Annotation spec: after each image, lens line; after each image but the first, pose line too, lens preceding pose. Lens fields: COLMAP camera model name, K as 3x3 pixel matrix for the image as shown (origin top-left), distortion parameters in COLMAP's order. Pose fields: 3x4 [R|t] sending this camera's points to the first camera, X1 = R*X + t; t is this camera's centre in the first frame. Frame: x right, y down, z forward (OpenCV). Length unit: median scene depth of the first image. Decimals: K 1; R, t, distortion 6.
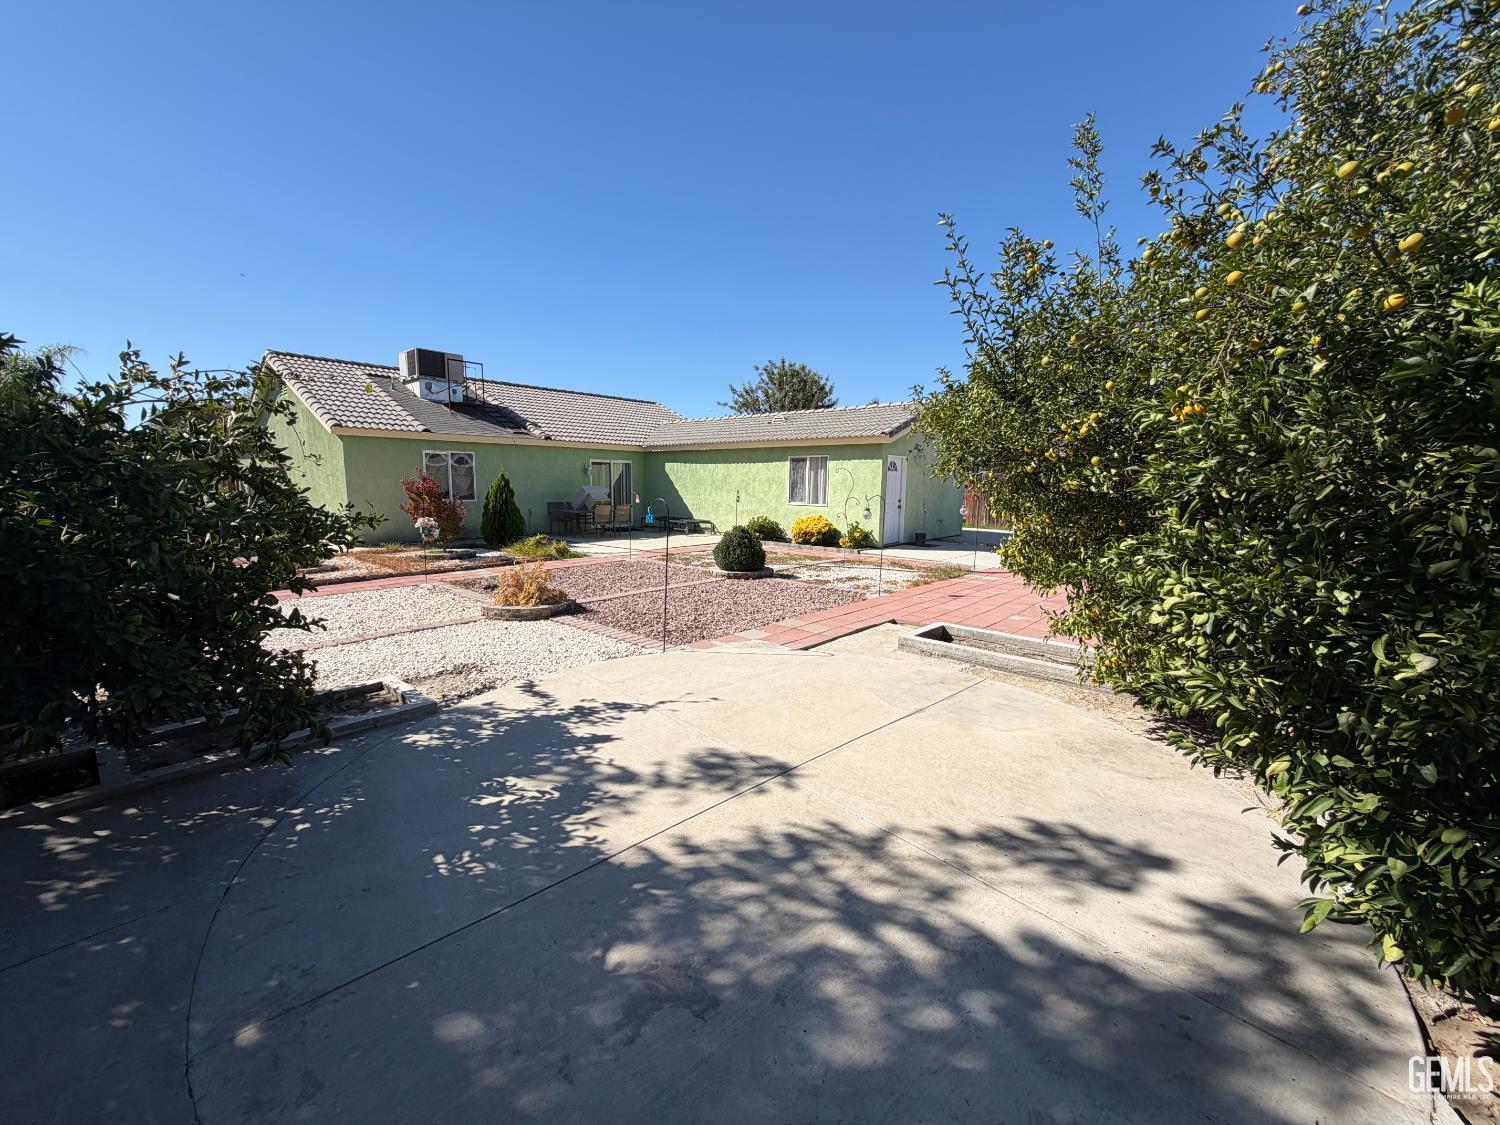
lens RADIAL K [[603.8, 0, 741.1], [0, 603.8, 563.6], [0, 0, 1]] dist [0.000858, 0.000019]
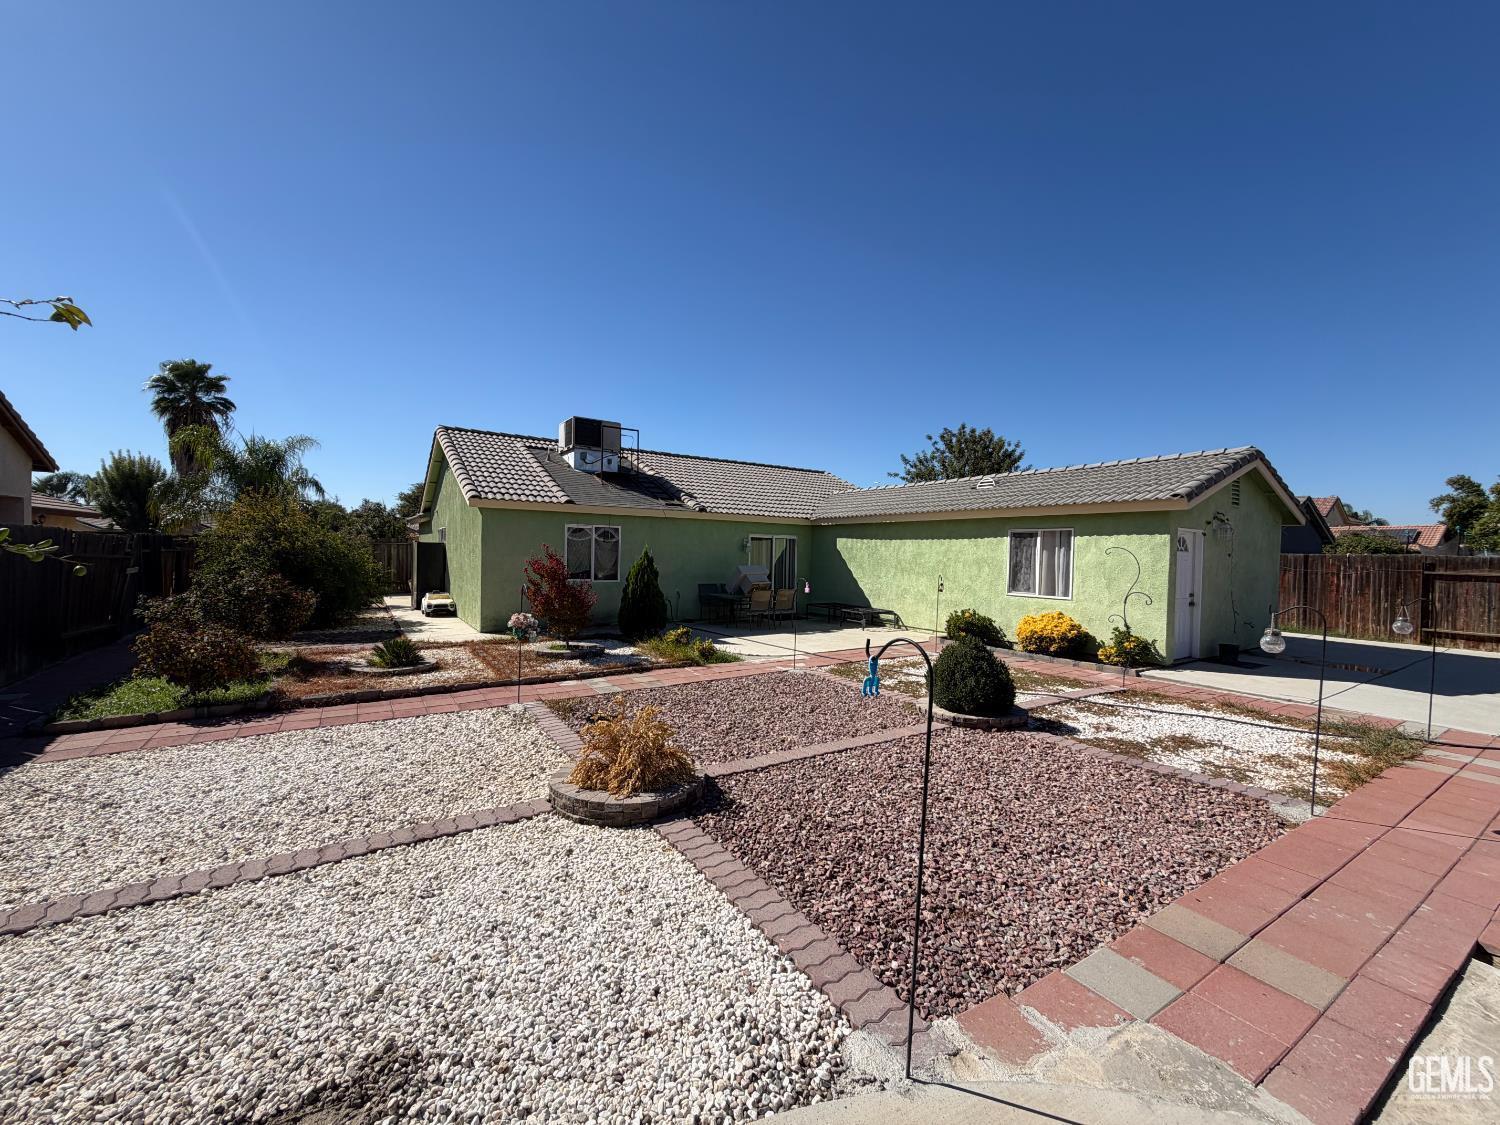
lens RADIAL K [[603.8, 0, 747.6], [0, 603.8, 565.7], [0, 0, 1]] dist [0.000858, 0.000019]
pose [[0.968939, 0.013153, -0.246951, -0.047330], [-0.042340, 0.992663, -0.113255, -0.036670], [0.243650, 0.120193, 0.962387, 0.212476]]
